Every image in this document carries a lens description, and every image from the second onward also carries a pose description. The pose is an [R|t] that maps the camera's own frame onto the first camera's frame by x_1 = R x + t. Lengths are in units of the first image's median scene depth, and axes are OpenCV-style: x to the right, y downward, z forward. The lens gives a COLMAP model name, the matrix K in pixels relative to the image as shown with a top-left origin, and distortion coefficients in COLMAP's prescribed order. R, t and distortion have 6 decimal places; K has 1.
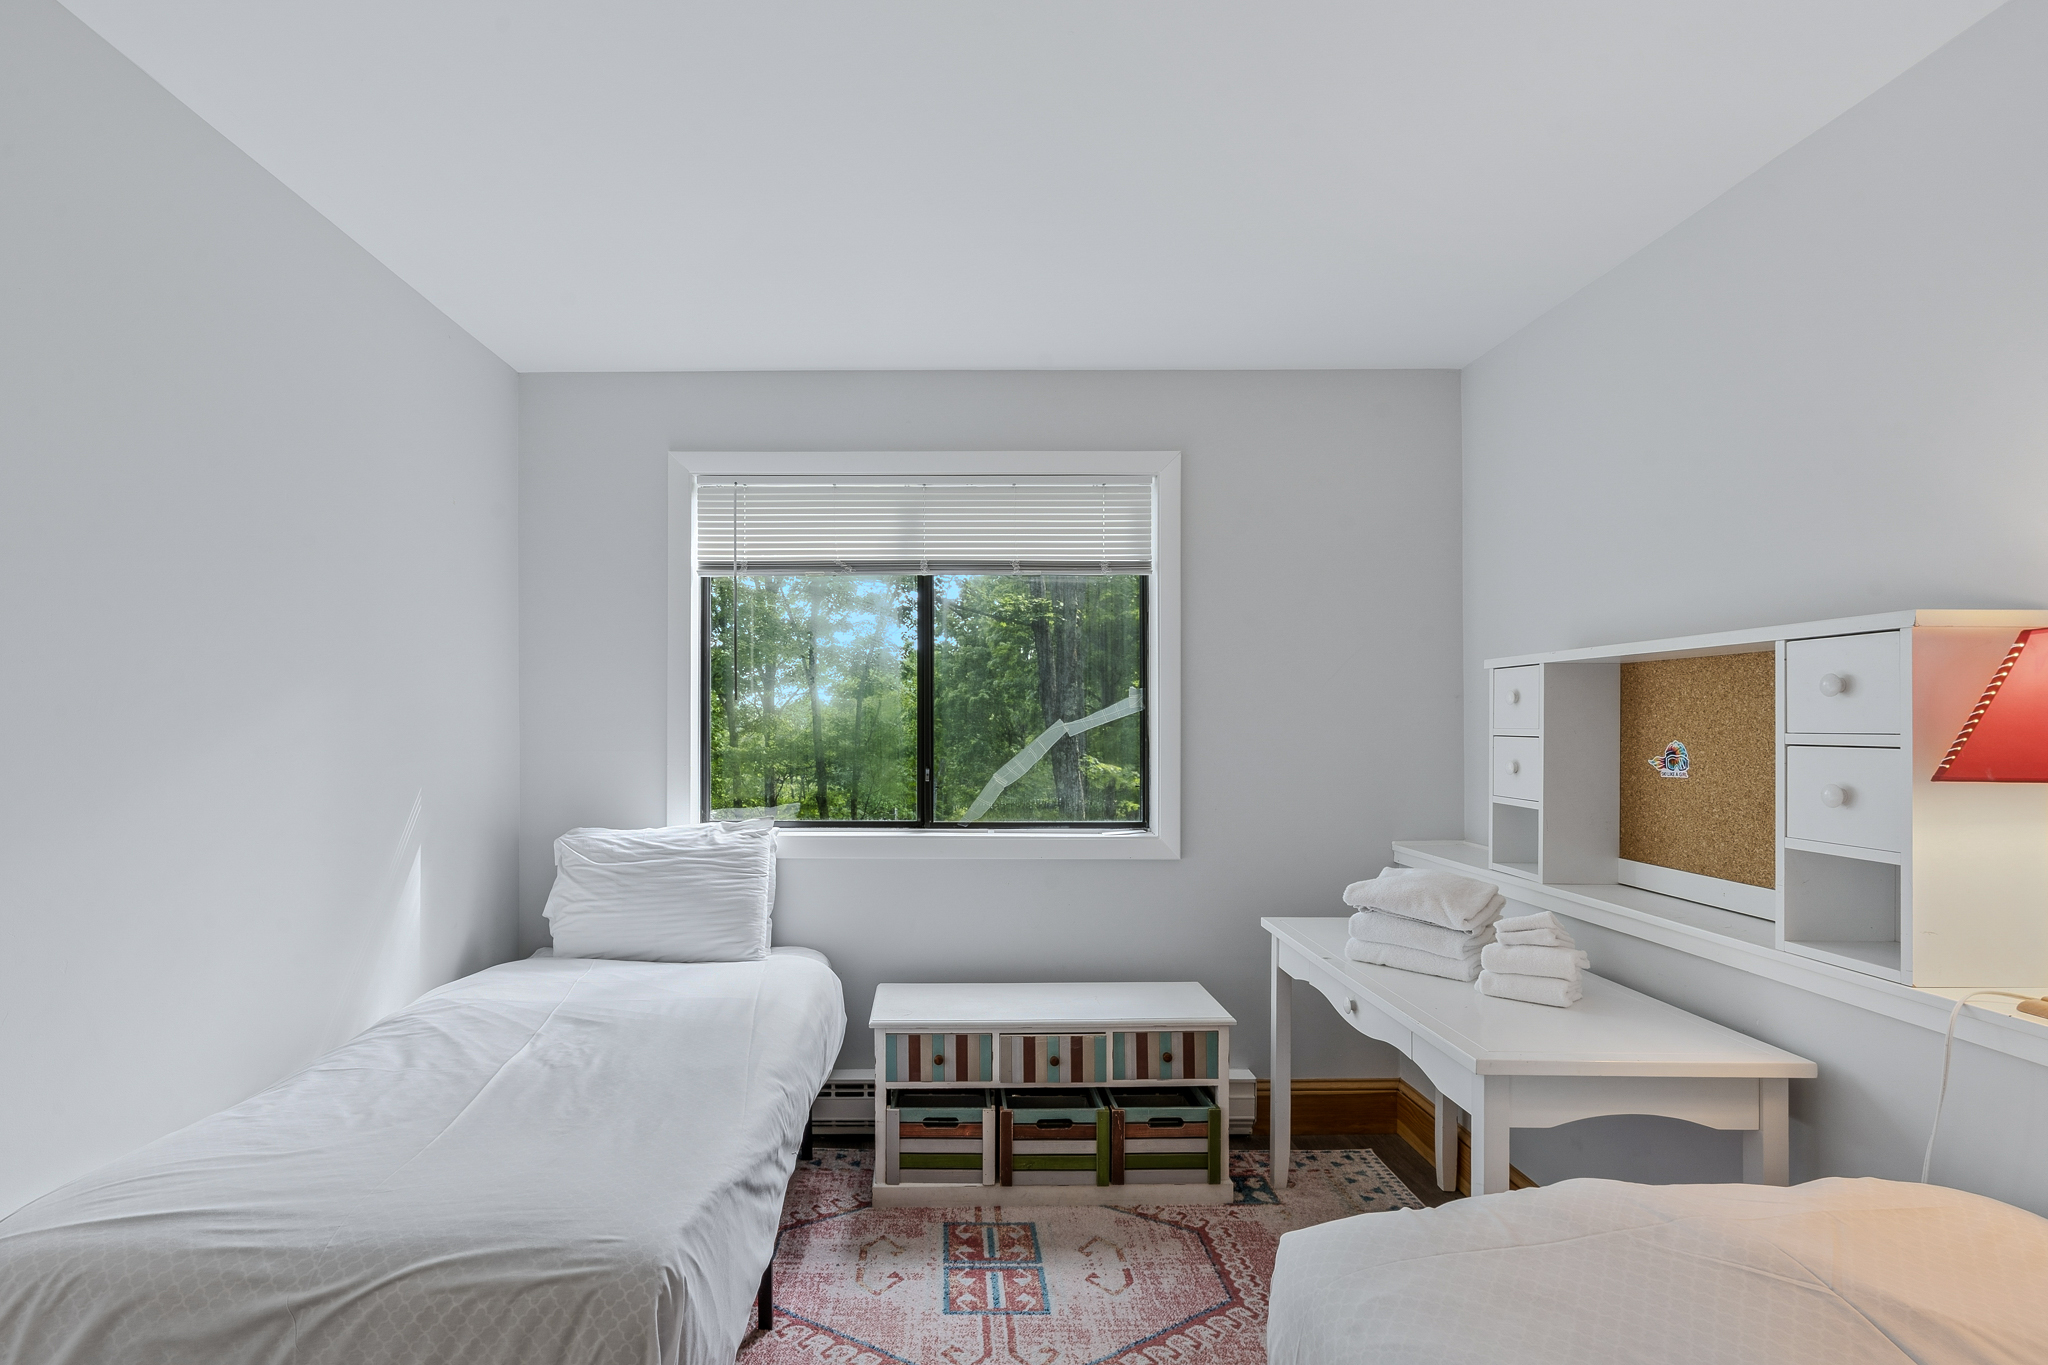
lens RADIAL K [[941.7, 0, 1005.6], [0, 941.7, 717.0], [0, 0, 1]] dist [-0.009561, 0.004307]
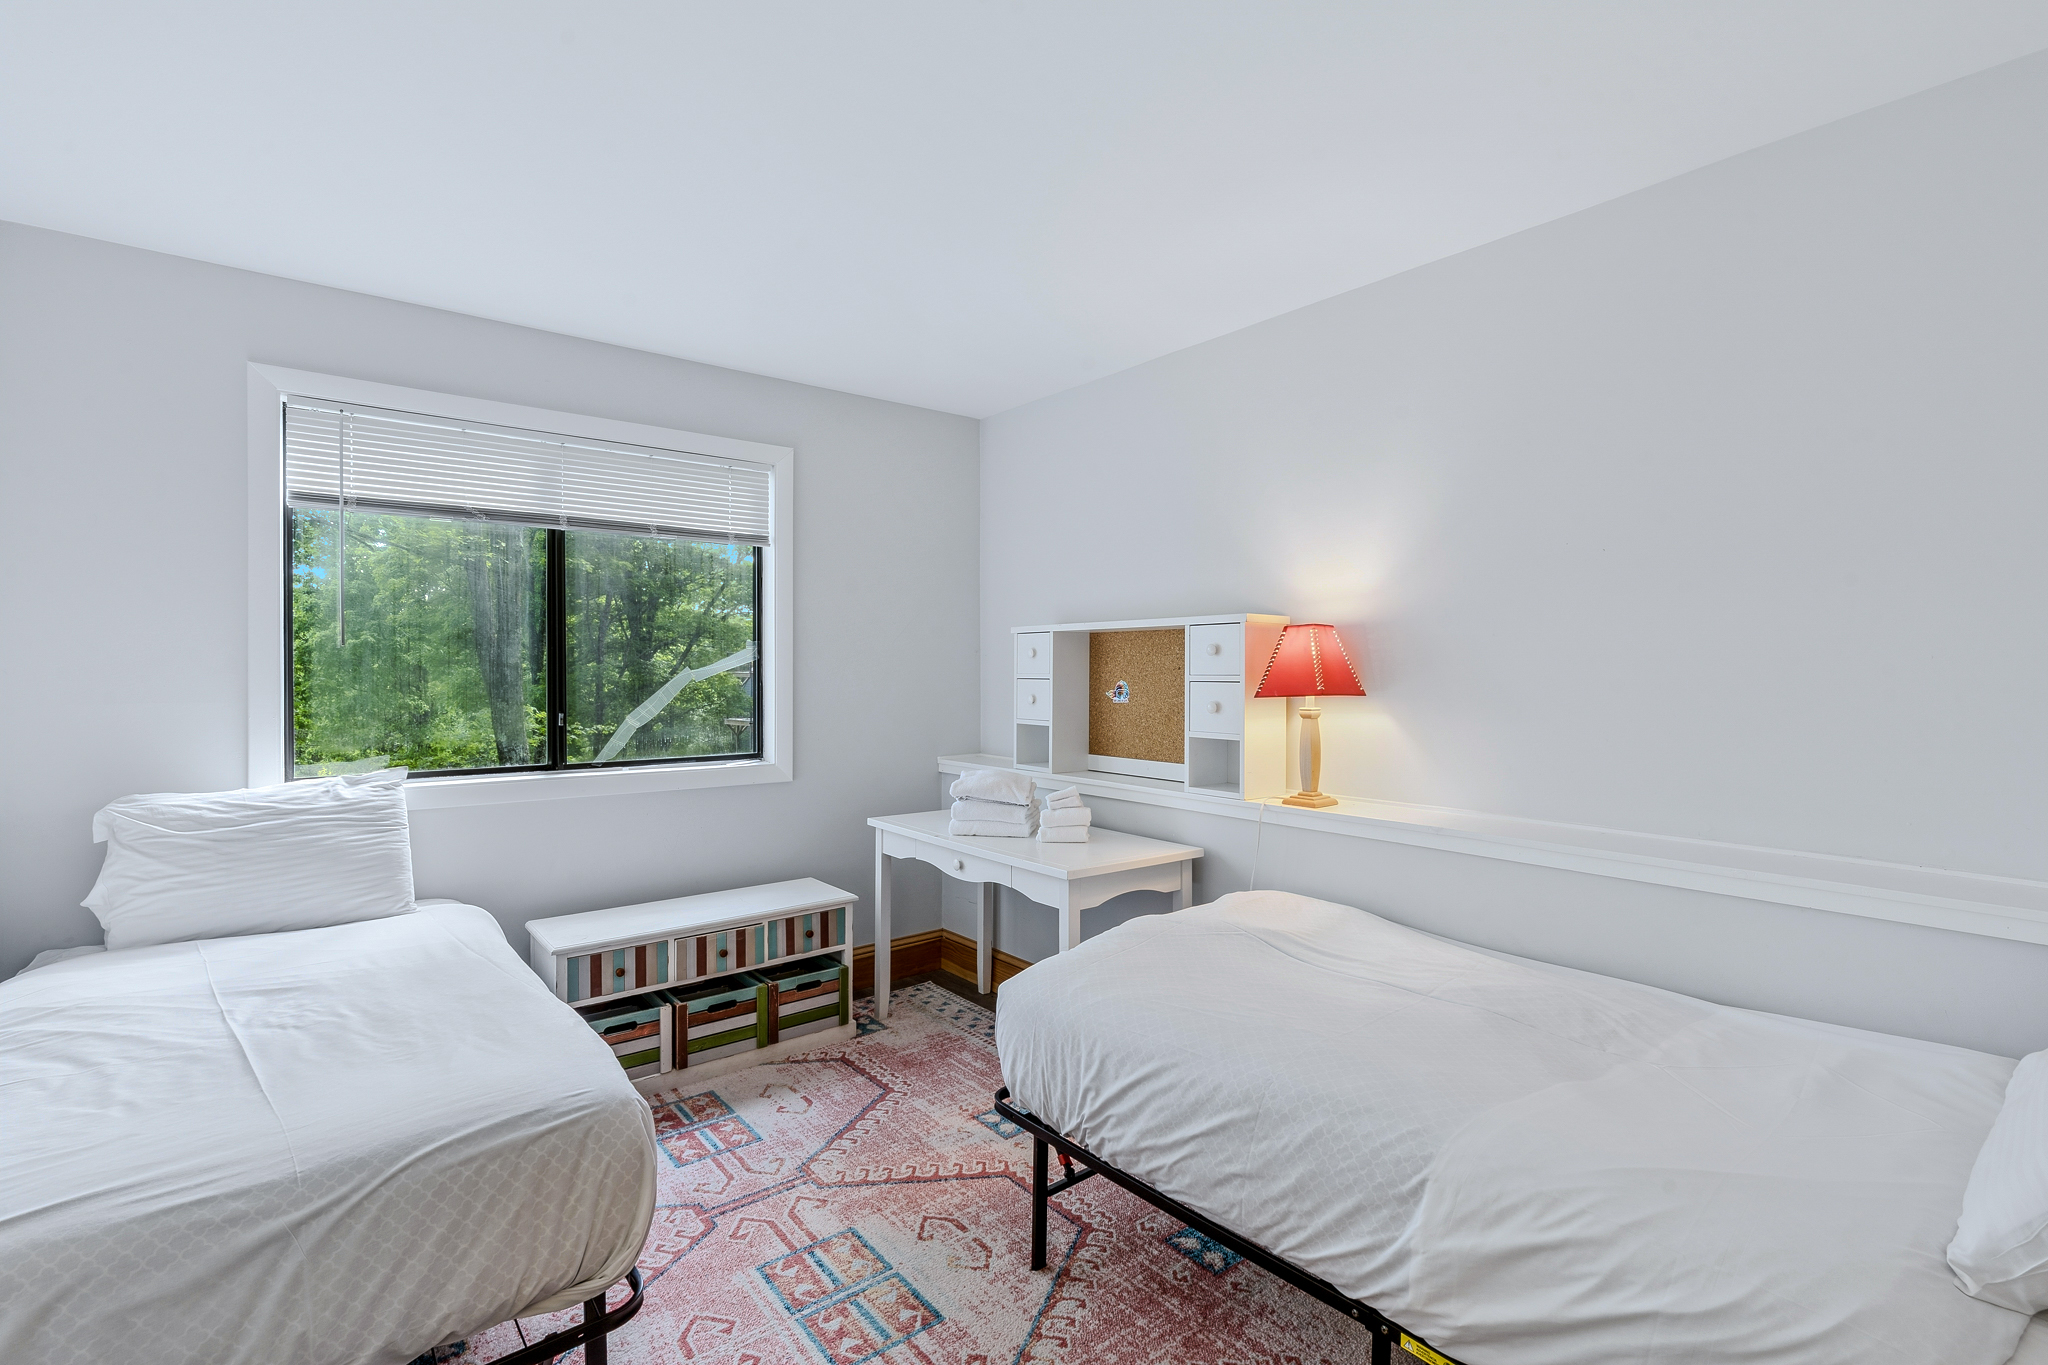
lens RADIAL K [[941.7, 0, 1025.6], [0, 941.7, 673.7], [0, 0, 1]] dist [-0.009561, 0.004307]
pose [[0.777476, -0.002025, 0.628909, -0.450152], [-0.003130, 0.999970, 0.007089, 0.001765], [-0.628905, -0.007480, 0.777446, -0.186450]]
